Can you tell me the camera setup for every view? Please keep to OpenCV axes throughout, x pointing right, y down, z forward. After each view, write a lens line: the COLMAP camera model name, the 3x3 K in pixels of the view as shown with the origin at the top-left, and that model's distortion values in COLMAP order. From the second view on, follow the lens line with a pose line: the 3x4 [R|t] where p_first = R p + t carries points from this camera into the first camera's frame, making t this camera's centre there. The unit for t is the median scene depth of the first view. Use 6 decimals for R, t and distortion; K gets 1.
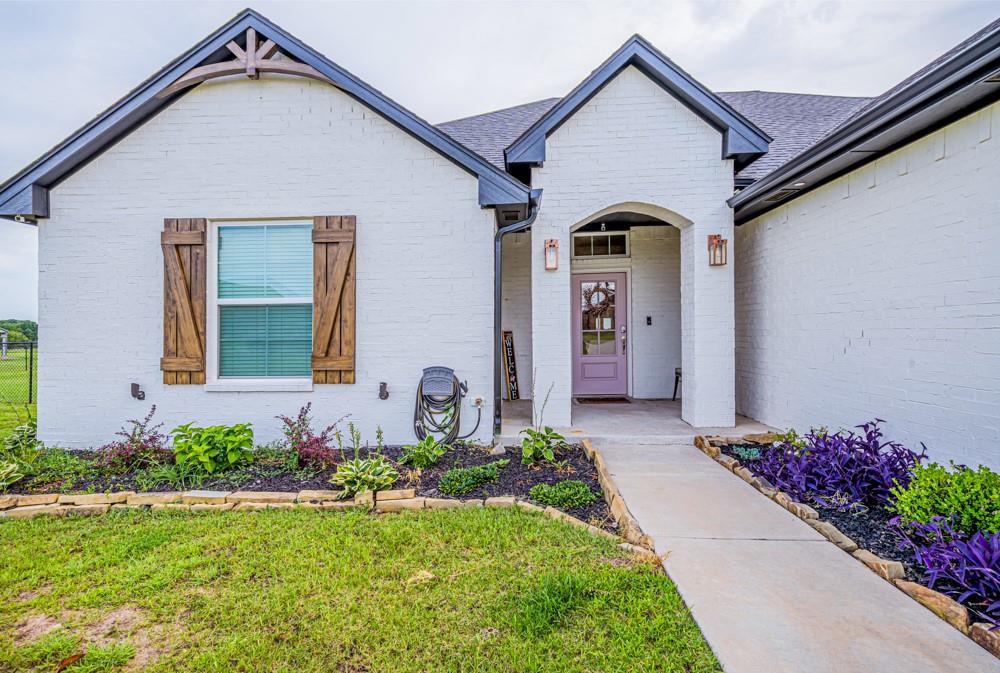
lens RADIAL K [[461.0, 0, 499.1], [0, 461.0, 335.6], [0, 0, 1]] dist [0.000055, 0.000003]
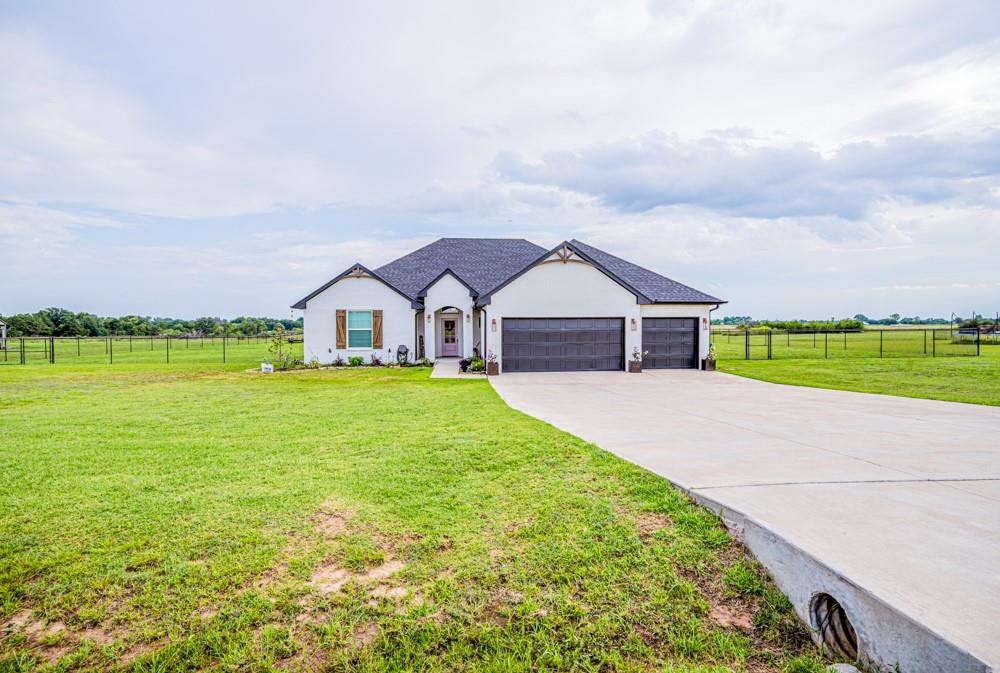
lens RADIAL K [[468.5, 0, 498.6], [0, 468.5, 338.2], [0, 0, 1]] dist [0.016848, 0.000108]
pose [[0.988158, 0.006538, 0.153302, 0.089246], [-0.010010, 0.999710, 0.021888, -0.104691], [-0.153114, -0.023163, 0.987937, -3.500976]]
